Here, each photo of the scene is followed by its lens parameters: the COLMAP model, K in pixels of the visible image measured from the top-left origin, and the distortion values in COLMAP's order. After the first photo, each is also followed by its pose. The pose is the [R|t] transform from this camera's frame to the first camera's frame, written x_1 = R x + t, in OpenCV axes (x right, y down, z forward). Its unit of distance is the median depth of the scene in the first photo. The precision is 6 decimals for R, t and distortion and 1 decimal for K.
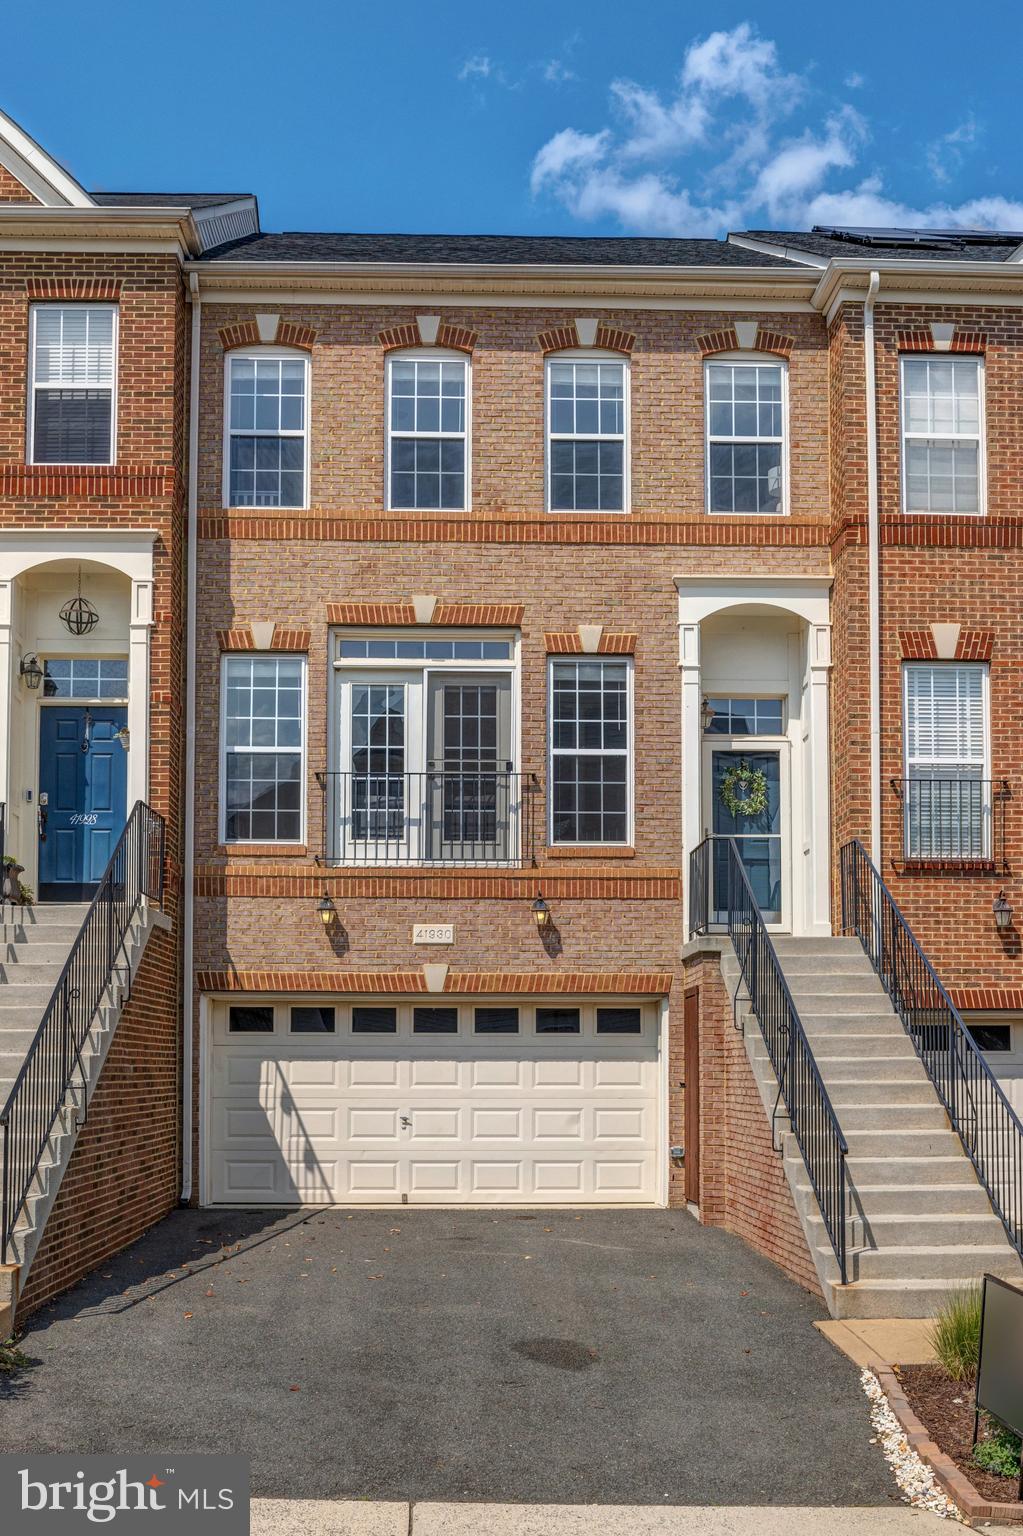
lens RADIAL K [[3091.4, 0, 511.5], [0, 3091.4, 768.0], [0, 0, 1]] dist [-0.033251, 0.015161]
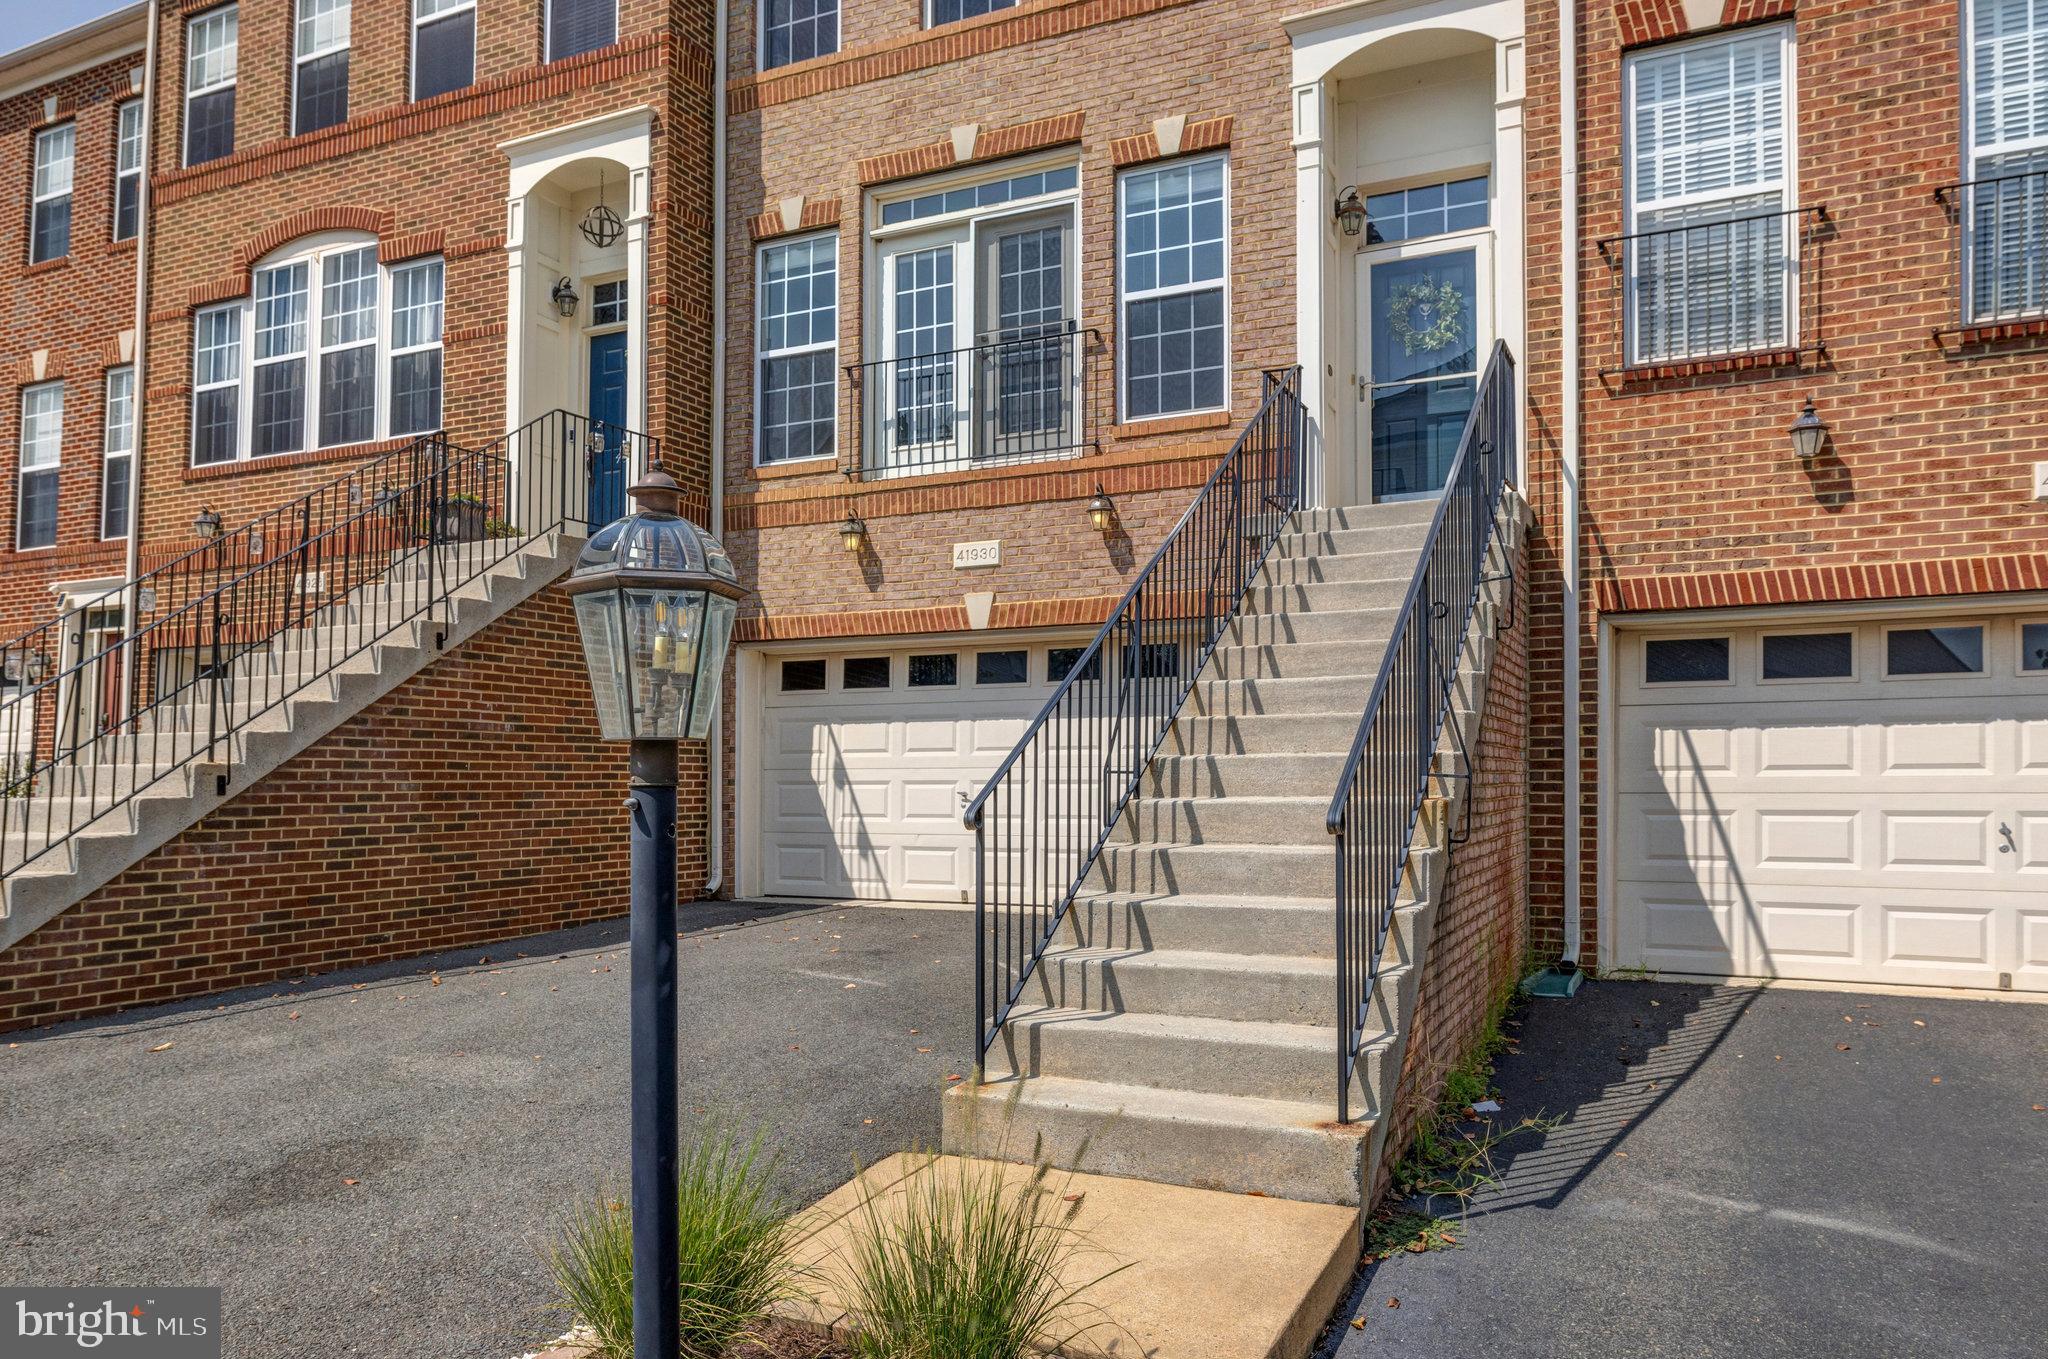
lens RADIAL K [[1723.7, 0, 1024.1], [0, 1723.7, 645.9], [0, 0, 1]] dist [0.046223, 0.010785]
pose [[0.768785, -0.059632, -0.636721, 0.254402], [0.055223, 0.998114, -0.026800, 0.088087], [0.637118, -0.014558, 0.770629, 0.671258]]
